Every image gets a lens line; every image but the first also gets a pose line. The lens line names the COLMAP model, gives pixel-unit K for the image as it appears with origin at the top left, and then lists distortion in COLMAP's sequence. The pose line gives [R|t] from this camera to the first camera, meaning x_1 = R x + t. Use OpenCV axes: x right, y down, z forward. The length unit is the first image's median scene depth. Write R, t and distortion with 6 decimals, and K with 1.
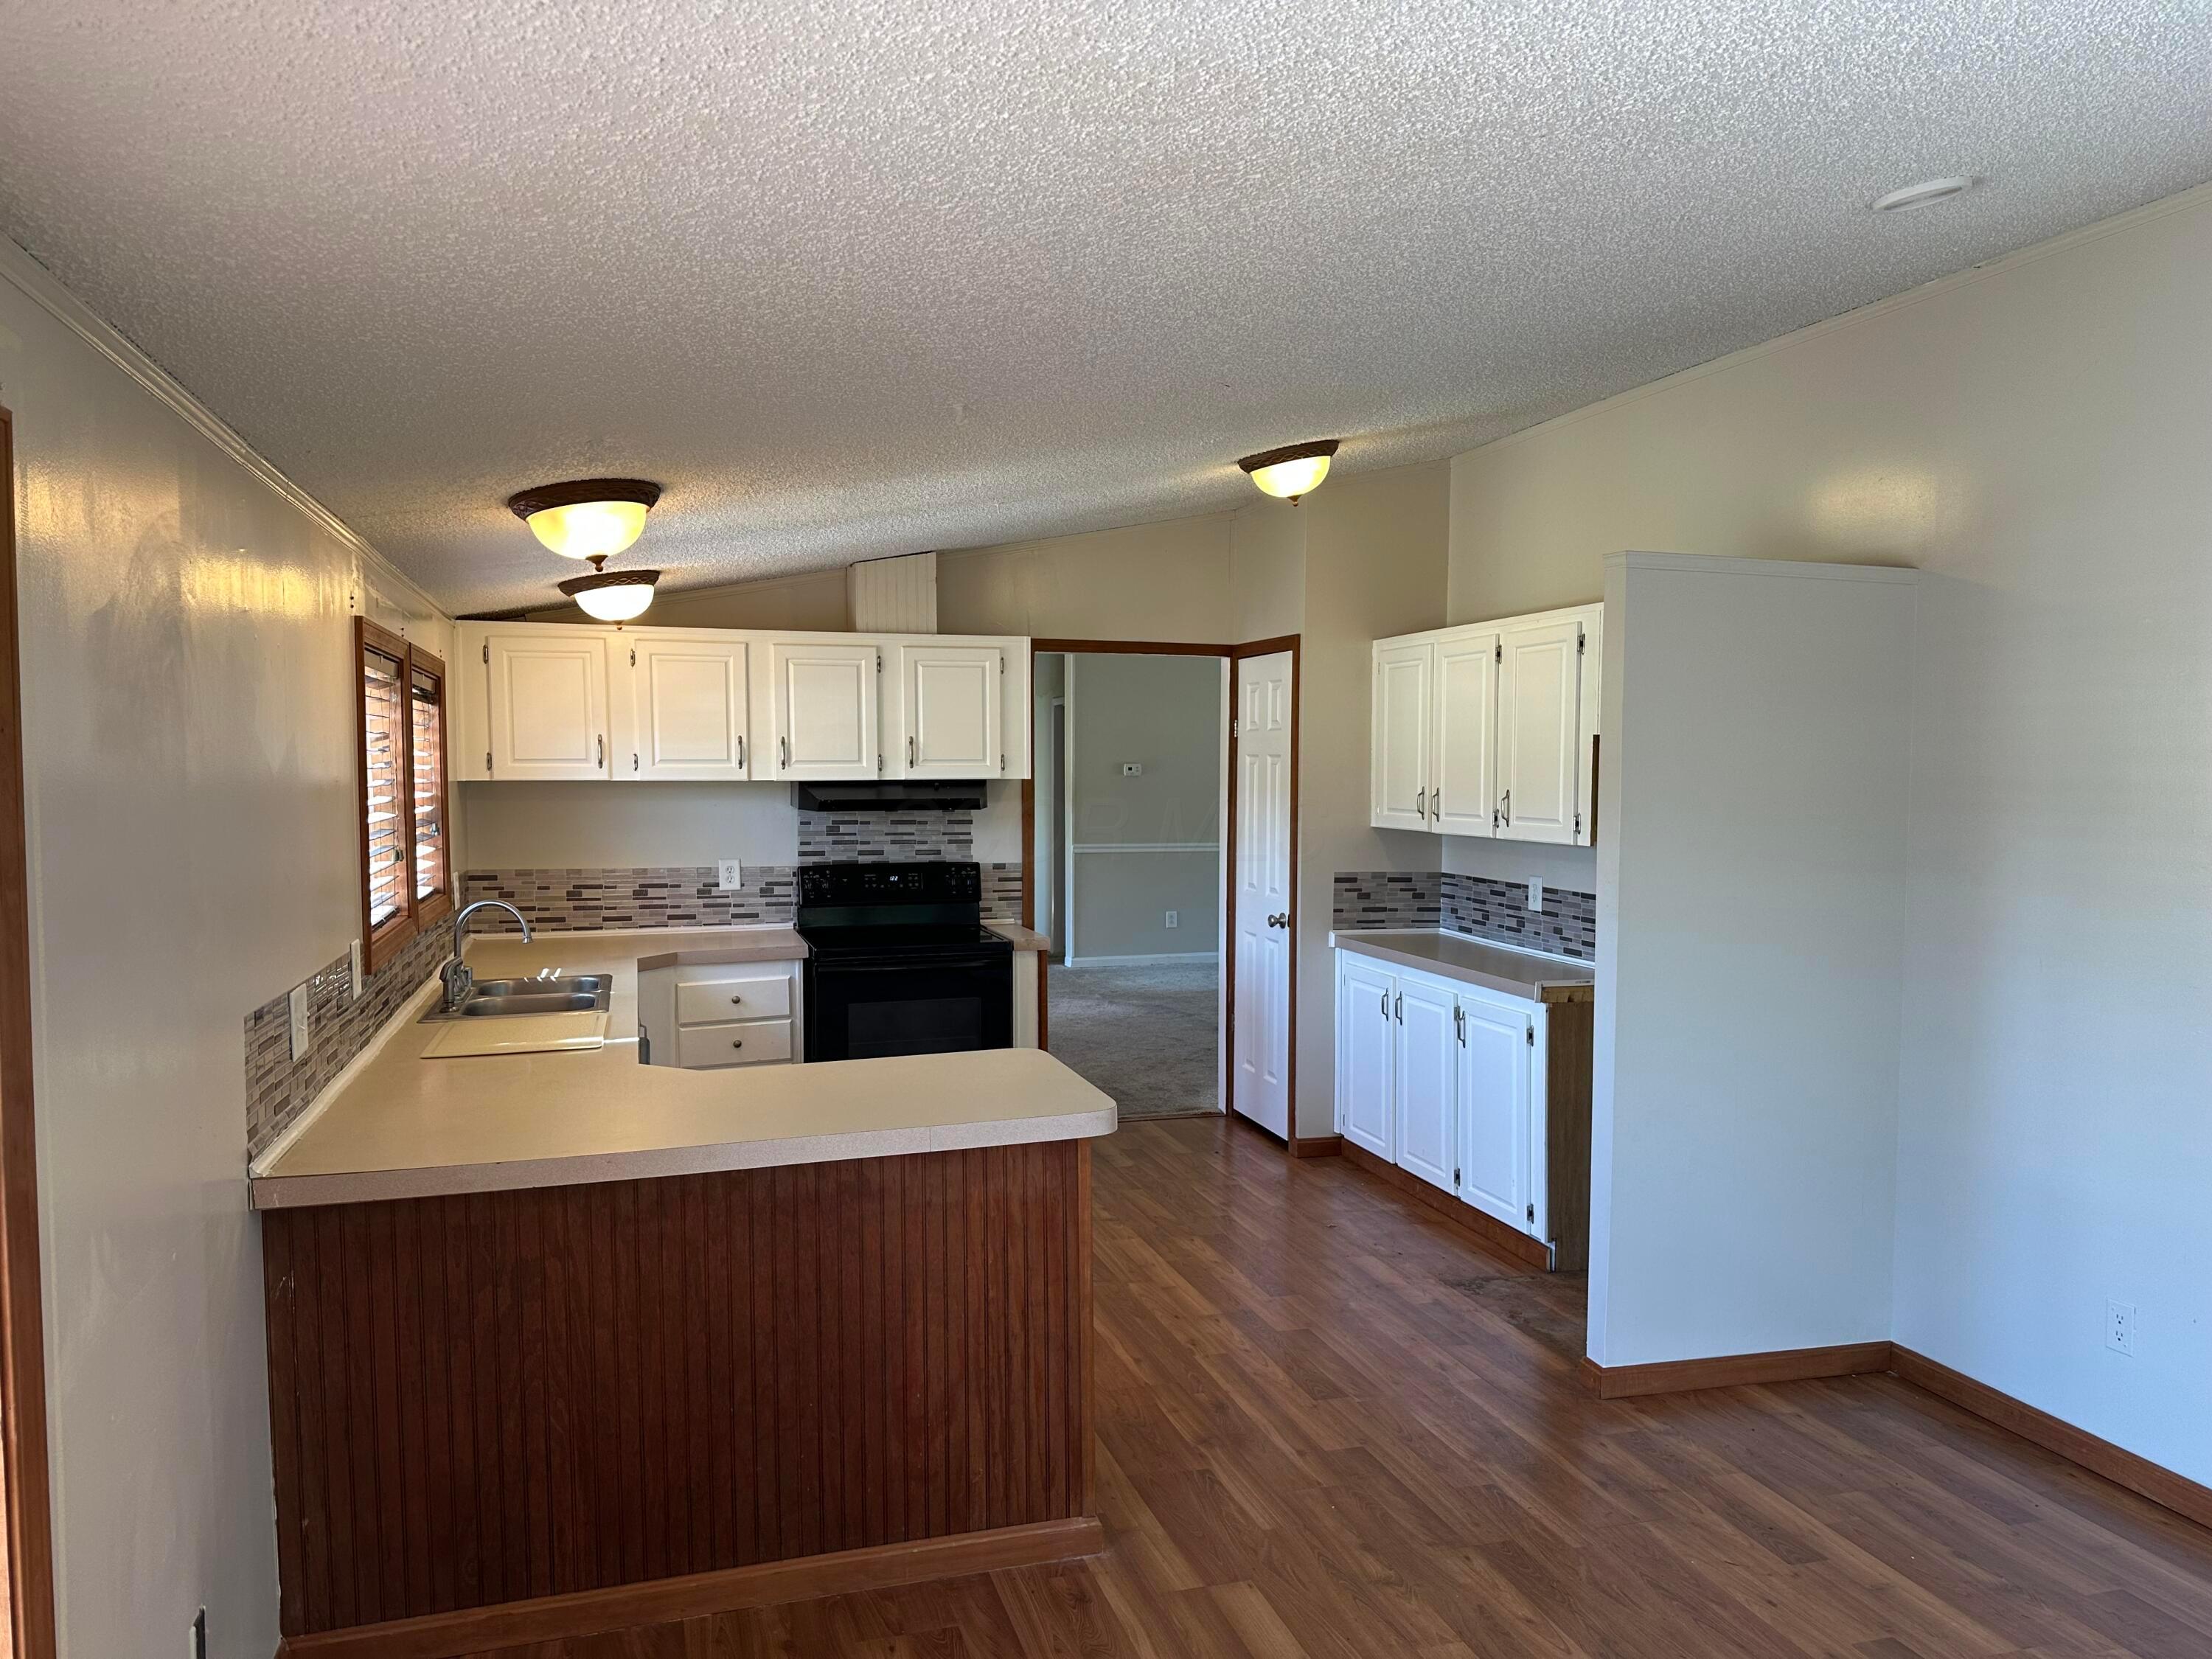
lens RADIAL K [[1589.0, 0, 1093.1], [0, 1589.0, 839.0], [0, 0, 1]] dist [0.073394, -0.085866]
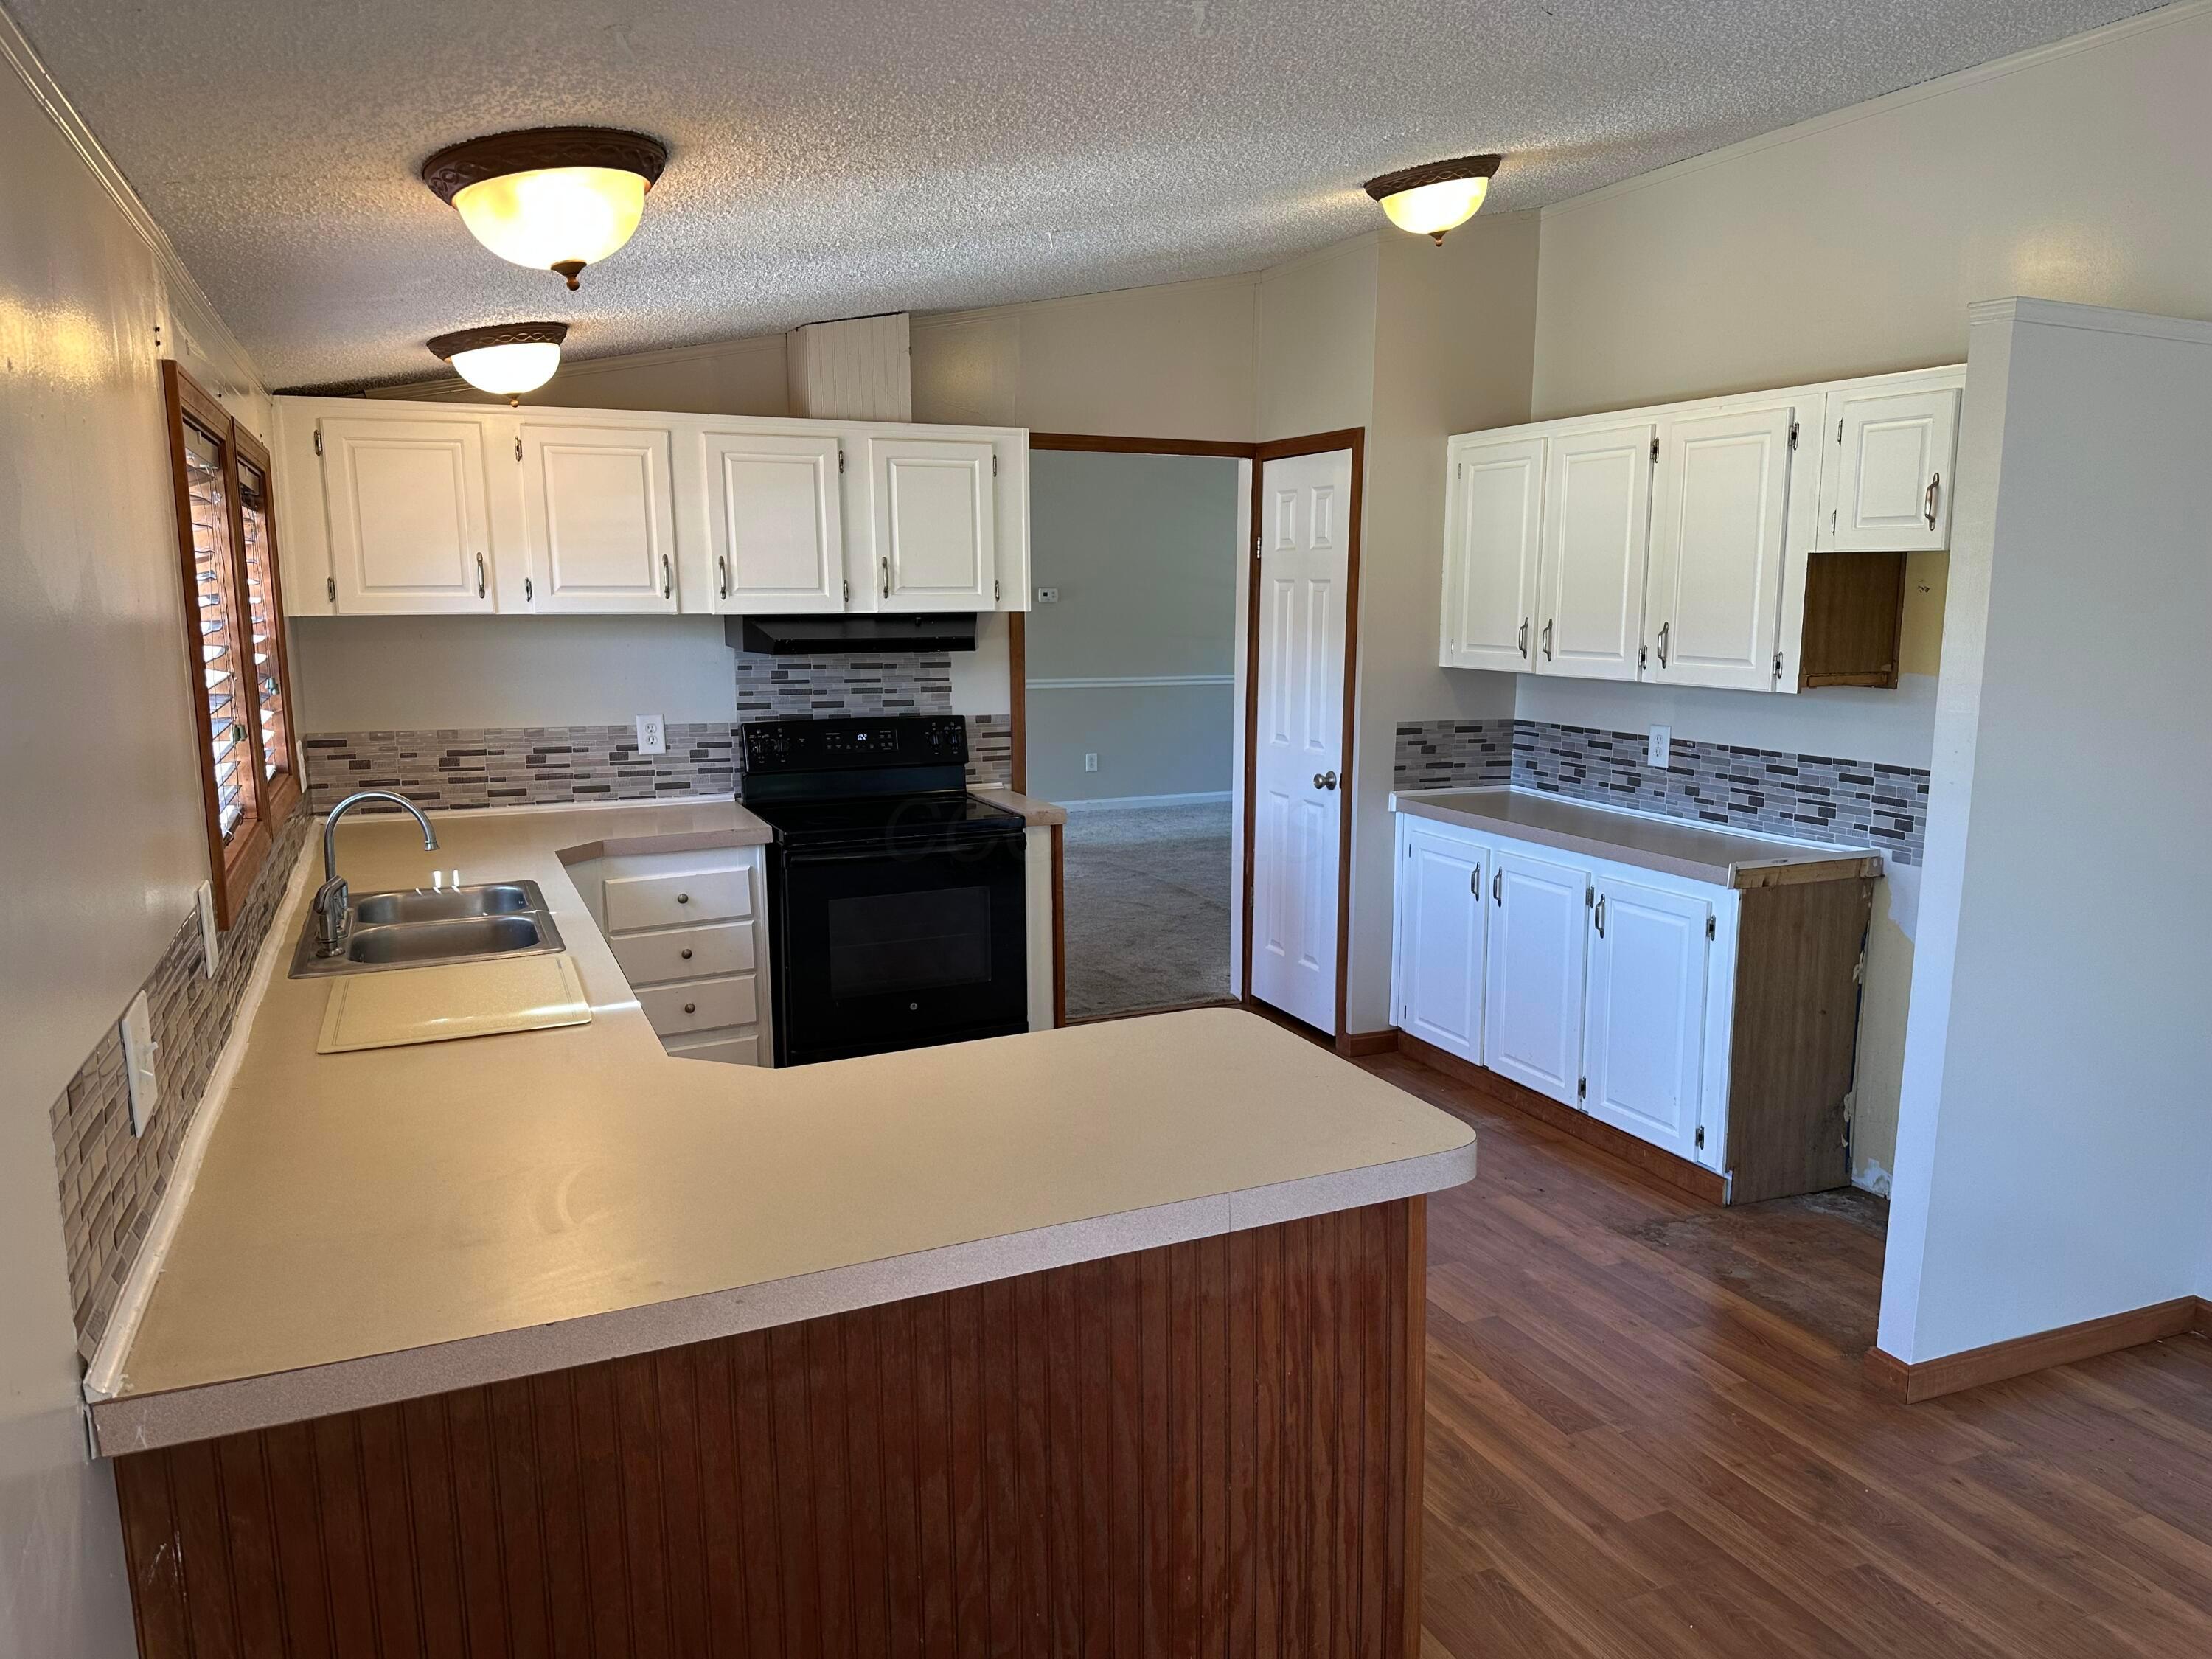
lens RADIAL K [[1589.0, 0, 1112.1], [0, 1589.0, 851.2], [0, 0, 1]] dist [0.073394, -0.085866]
pose [[0.992186, -0.024019, 0.122437, -0.126939], [0.009419, 0.992914, 0.118457, -0.015255], [-0.124415, -0.116378, 0.985382, 0.232753]]
